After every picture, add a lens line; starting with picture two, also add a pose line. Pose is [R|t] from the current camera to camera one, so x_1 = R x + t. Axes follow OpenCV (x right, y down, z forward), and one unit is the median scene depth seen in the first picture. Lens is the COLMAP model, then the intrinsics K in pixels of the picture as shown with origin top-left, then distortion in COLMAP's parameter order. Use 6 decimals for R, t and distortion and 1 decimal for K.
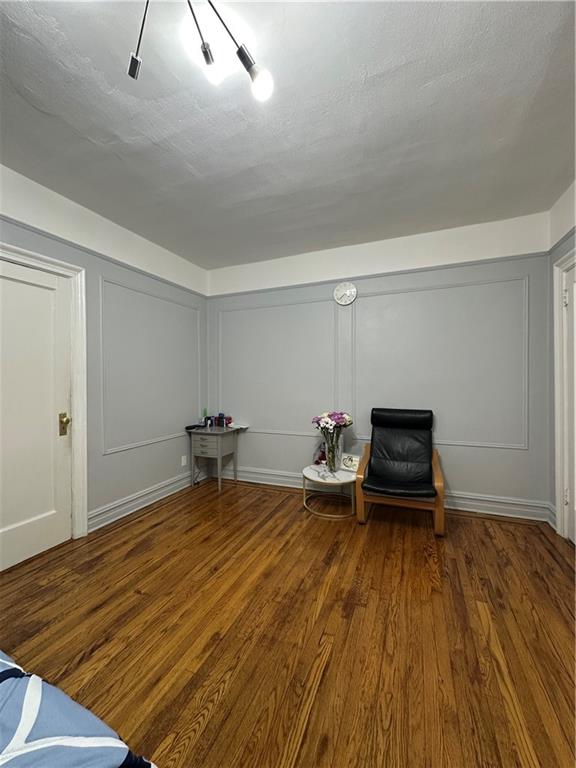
lens RADIAL K [[308.8, 0, 286.5], [0, 308.8, 382.4], [0, 0, 1]] dist [-0.001221, 0.000009]
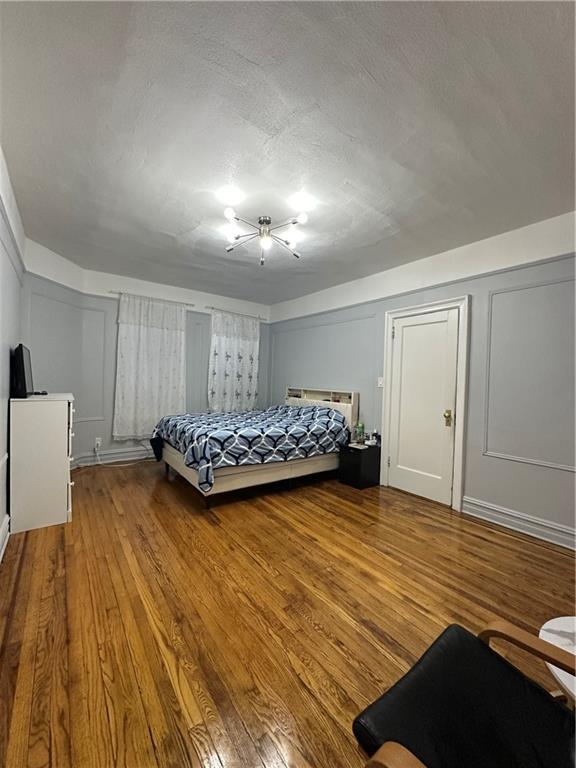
lens RADIAL K [[308.4, 0, 289.8], [0, 308.4, 386.5], [0, 0, 1]] dist [-0.002451, 0.000049]
pose [[-0.508889, 0.008791, -0.860787, 0.629964], [-0.031485, 0.999089, 0.028818, -0.016287], [0.860256, 0.041767, -0.508149, 0.855016]]
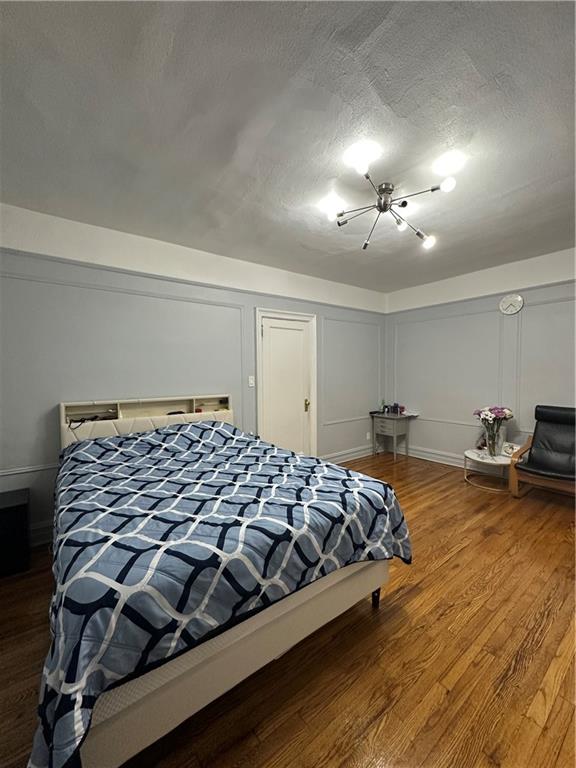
lens RADIAL K [[307.9, 0, 288.0], [0, 307.9, 384.0], [0, 0, 1]] dist [0.000360, 0.000223]
pose [[0.866073, 0.016133, -0.499657, 0.054396], [0.003796, 0.999238, 0.038843, -0.044882], [0.499903, -0.035538, 0.865352, -0.461329]]
